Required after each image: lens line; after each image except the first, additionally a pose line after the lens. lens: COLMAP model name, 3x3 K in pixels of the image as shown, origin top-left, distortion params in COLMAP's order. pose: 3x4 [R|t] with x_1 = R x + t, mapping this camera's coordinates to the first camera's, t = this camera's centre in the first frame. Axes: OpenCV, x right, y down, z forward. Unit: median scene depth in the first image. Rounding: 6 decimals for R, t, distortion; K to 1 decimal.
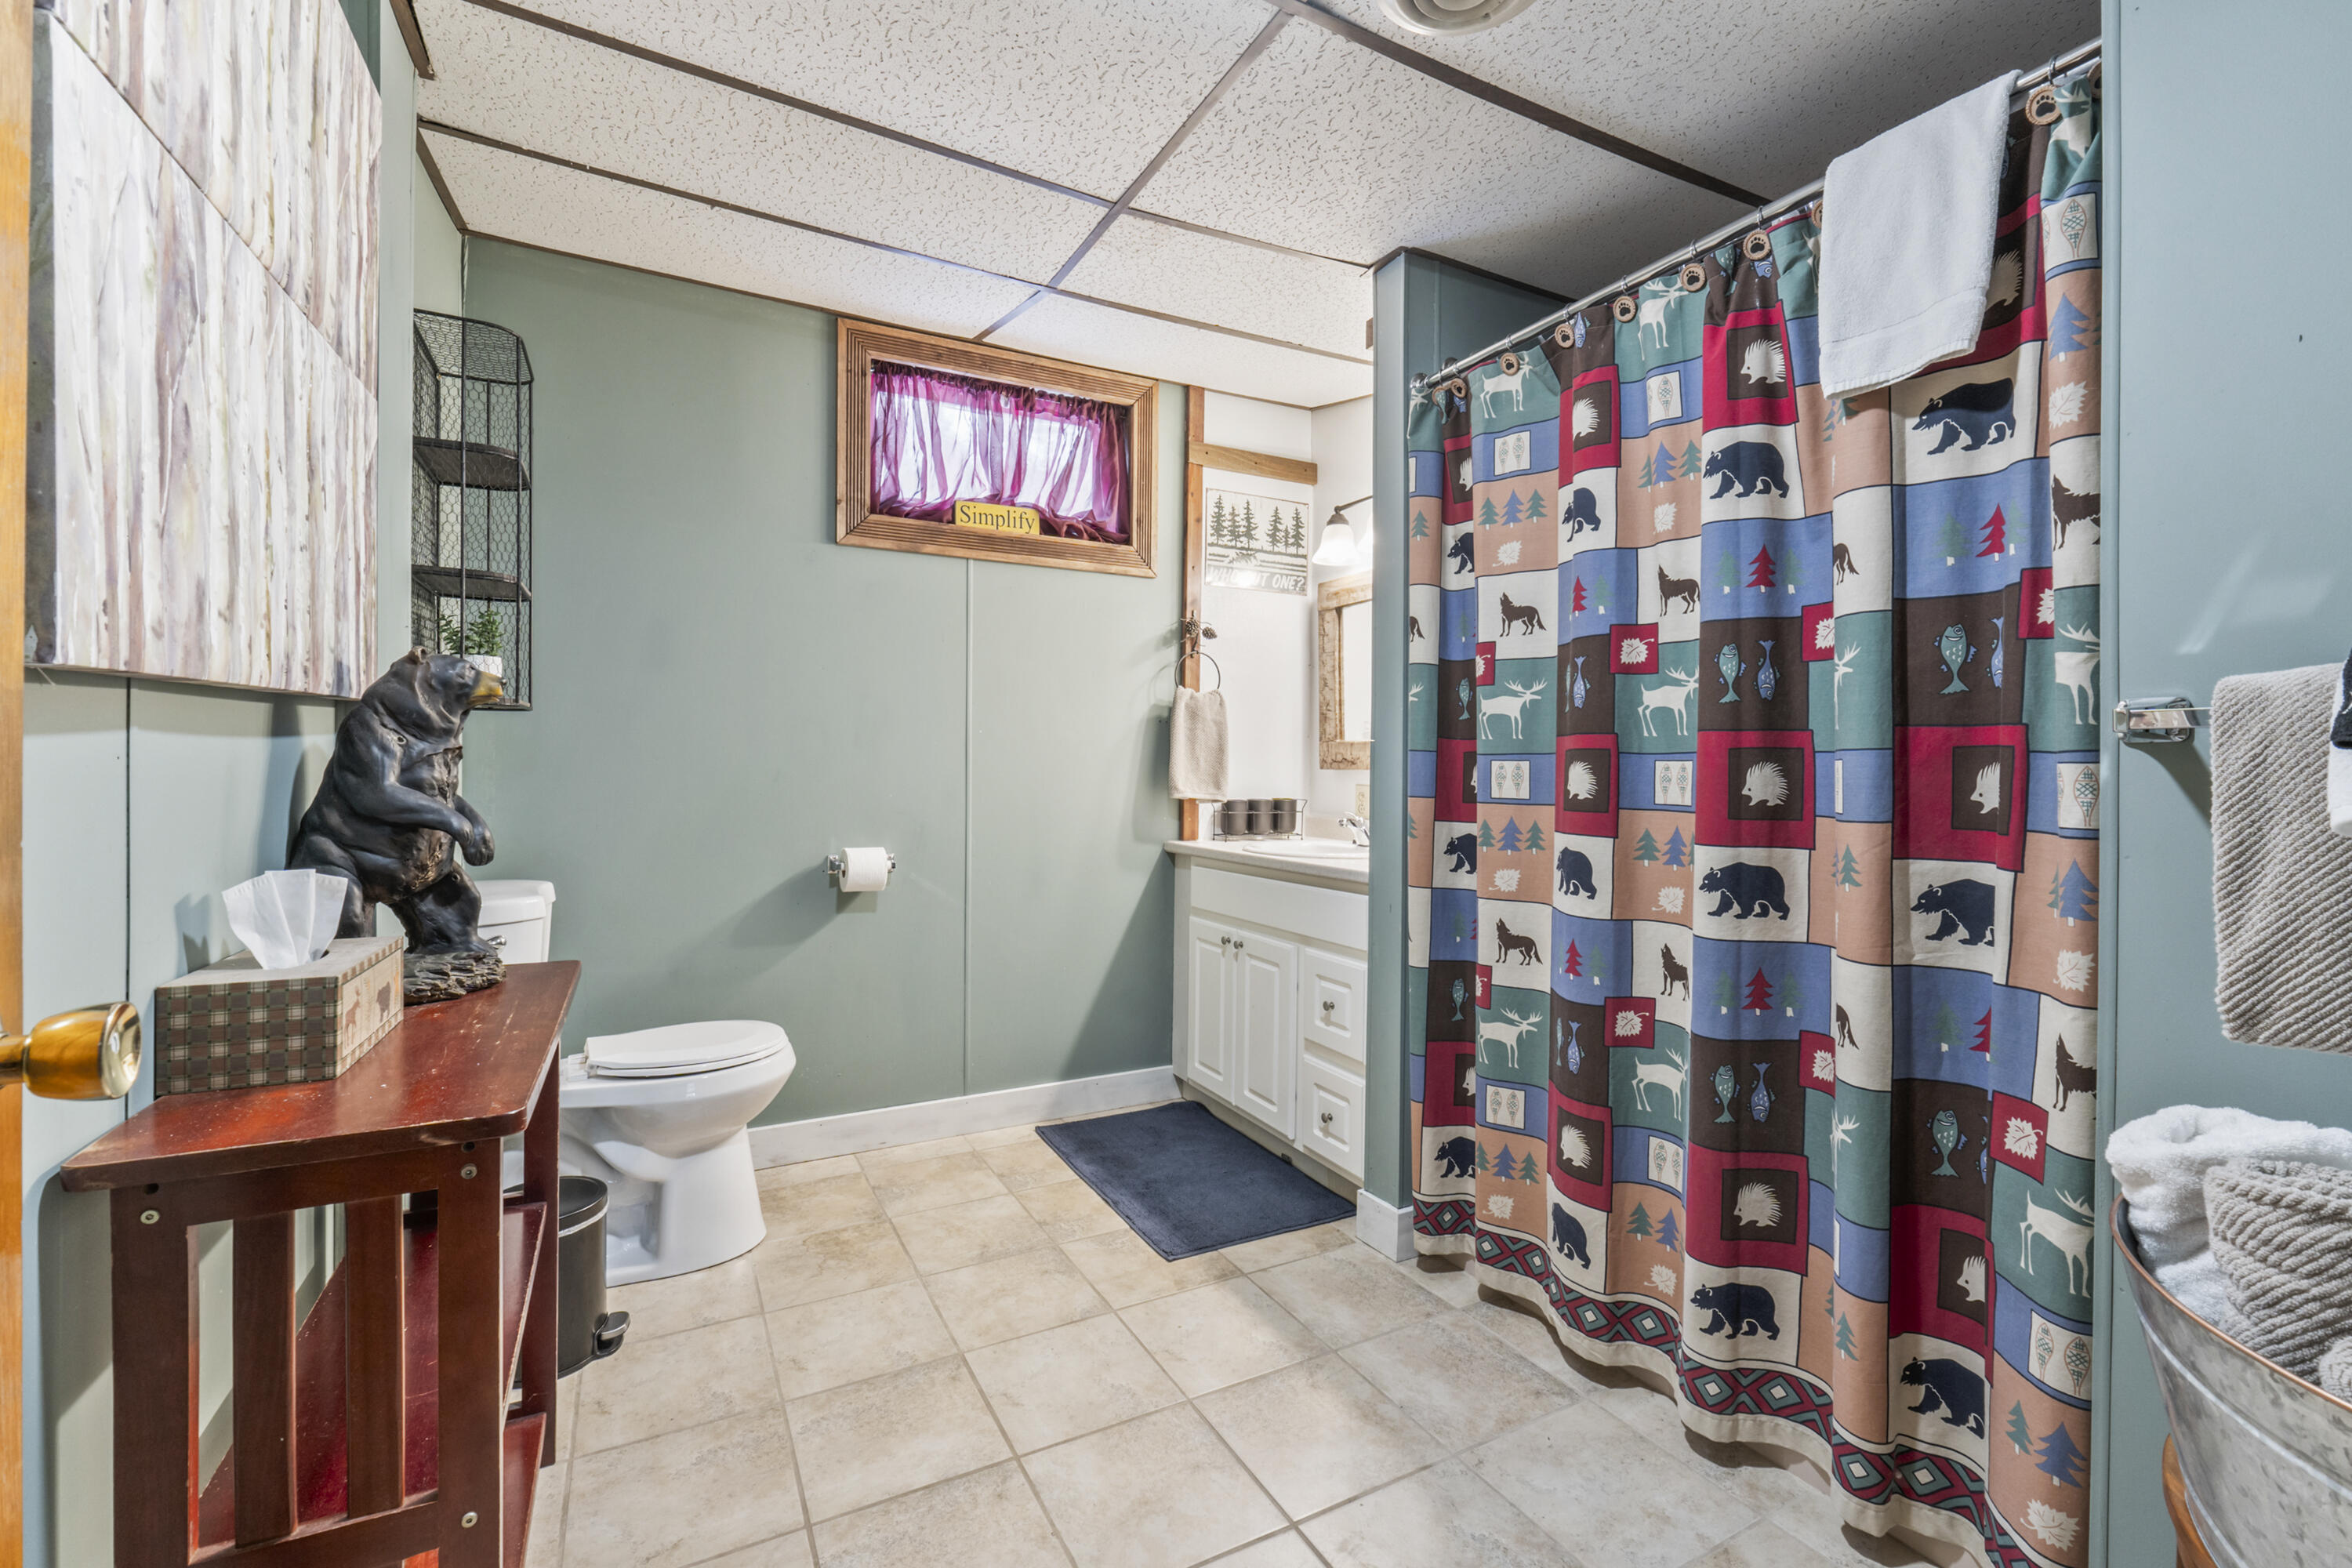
lens RADIAL K [[1001.8, 0, 1164.4], [0, 1001.8, 753.4], [0, 0, 1]] dist [-0.002391, -0.001450]
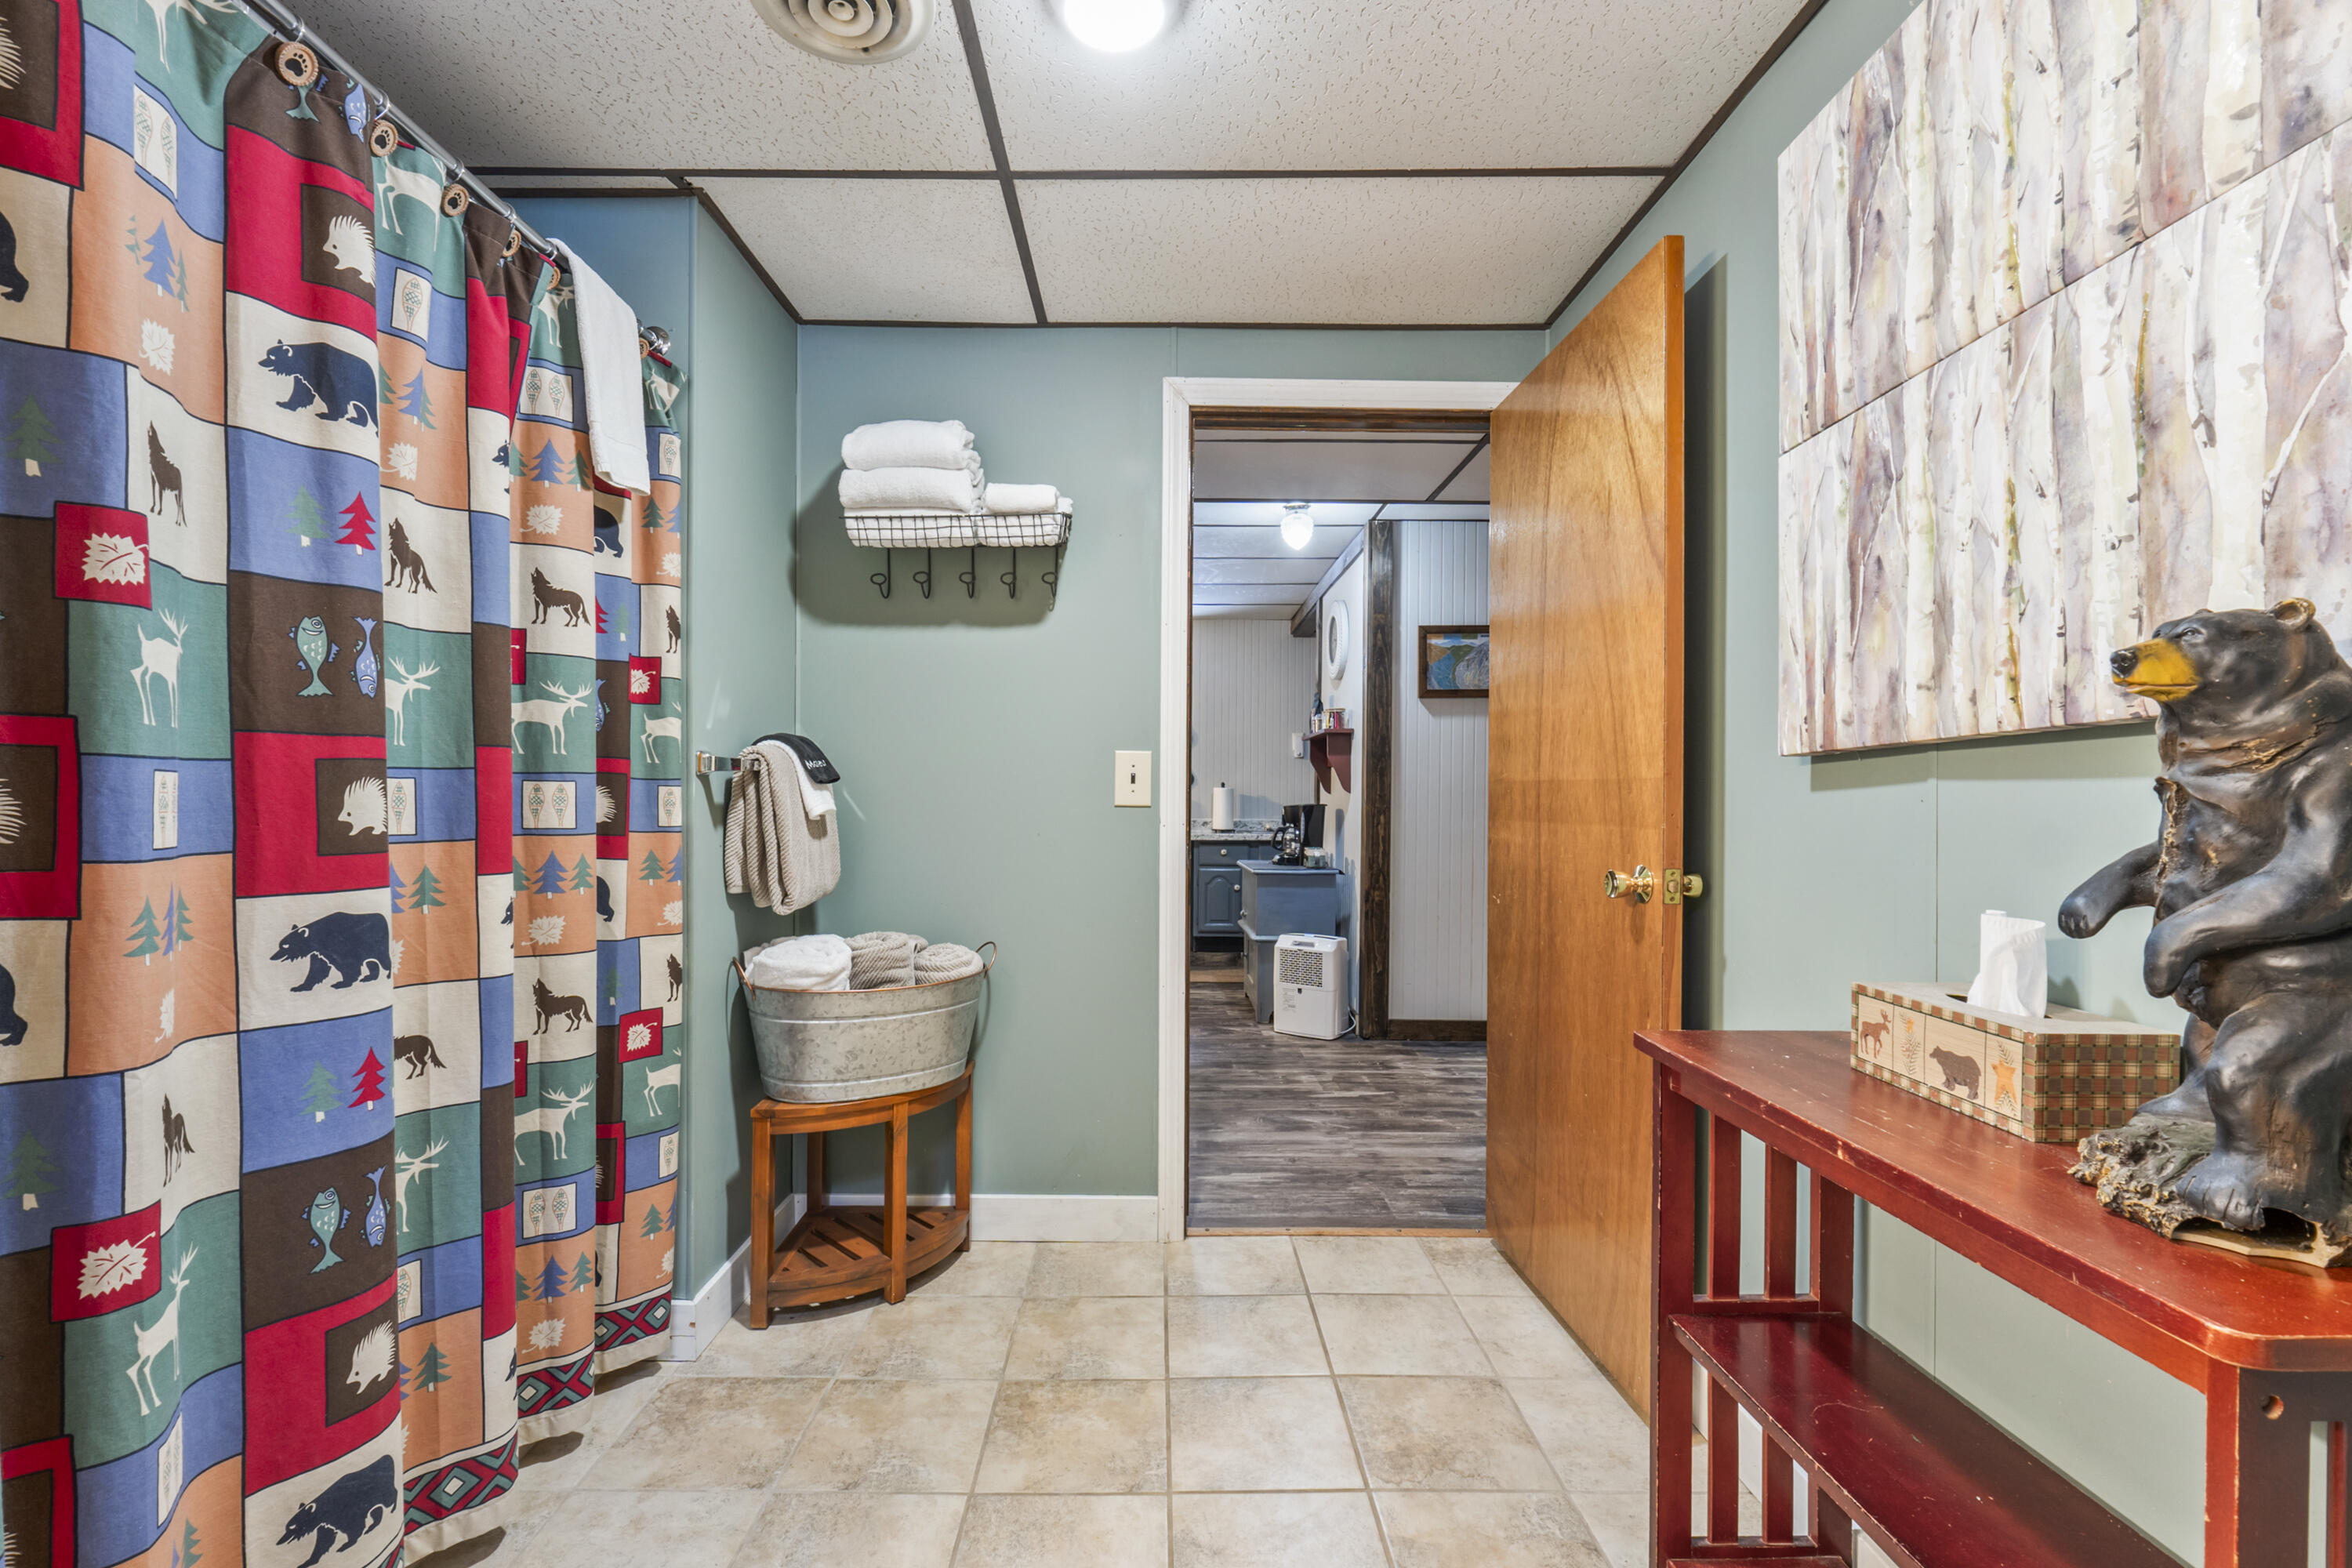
lens RADIAL K [[1001.8, 0, 1167.6], [0, 1001.8, 796.0], [0, 0, 1]] dist [-0.002391, -0.001450]
pose [[-0.890909, -0.010884, 0.454051, -0.731133], [-0.015195, 0.999867, -0.005847, 0.022518], [-0.453927, -0.012108, -0.890956, 2.781356]]
